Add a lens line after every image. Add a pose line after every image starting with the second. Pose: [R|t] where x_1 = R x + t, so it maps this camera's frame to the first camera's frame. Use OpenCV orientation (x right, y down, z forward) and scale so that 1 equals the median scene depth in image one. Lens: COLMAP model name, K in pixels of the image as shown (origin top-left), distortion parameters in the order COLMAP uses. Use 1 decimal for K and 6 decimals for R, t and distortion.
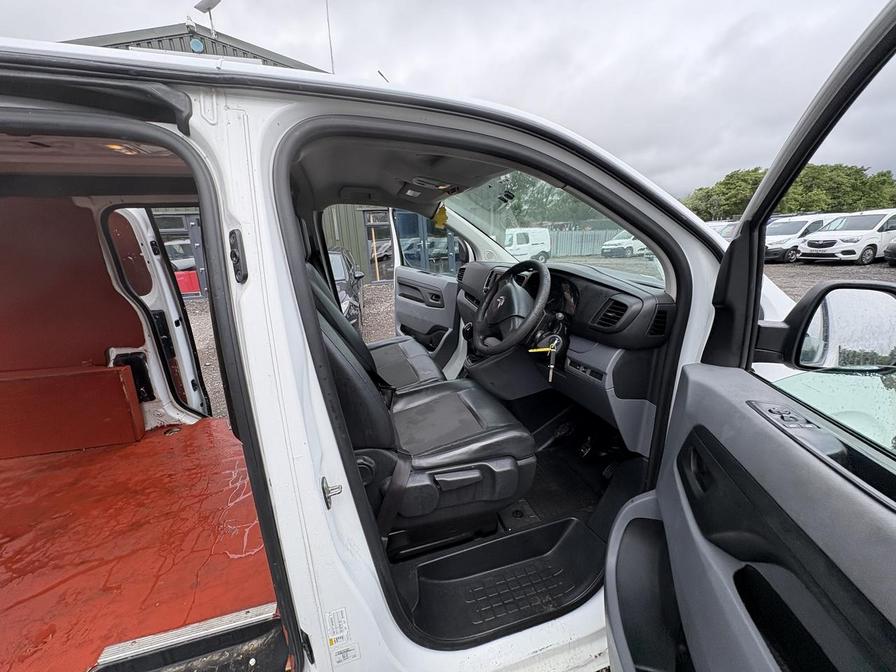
lens RADIAL K [[365.6, 0, 435.3], [0, 365.6, 336.1], [0, 0, 1]] dist [0.000055, -0.000165]
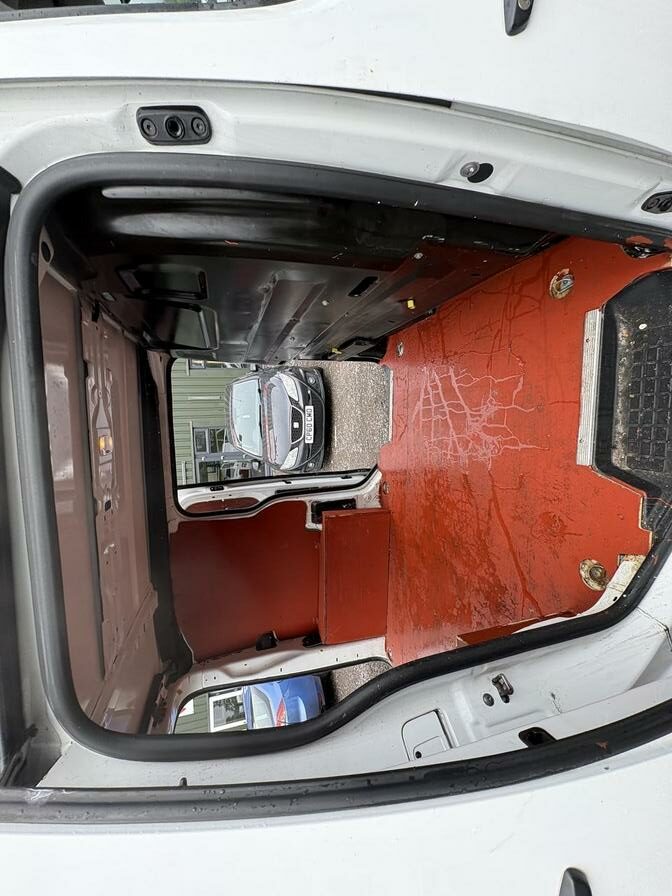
lens RADIAL K [[365.6, 0, 335.3], [0, 365.6, 458.6], [0, 0, 1]] dist [0.000055, -0.000165]
pose [[0.098872, -0.927190, -0.361307, -0.272344], [0.994764, 0.082660, 0.060094, 0.039195], [-0.025853, -0.365357, 0.930508, 0.013193]]
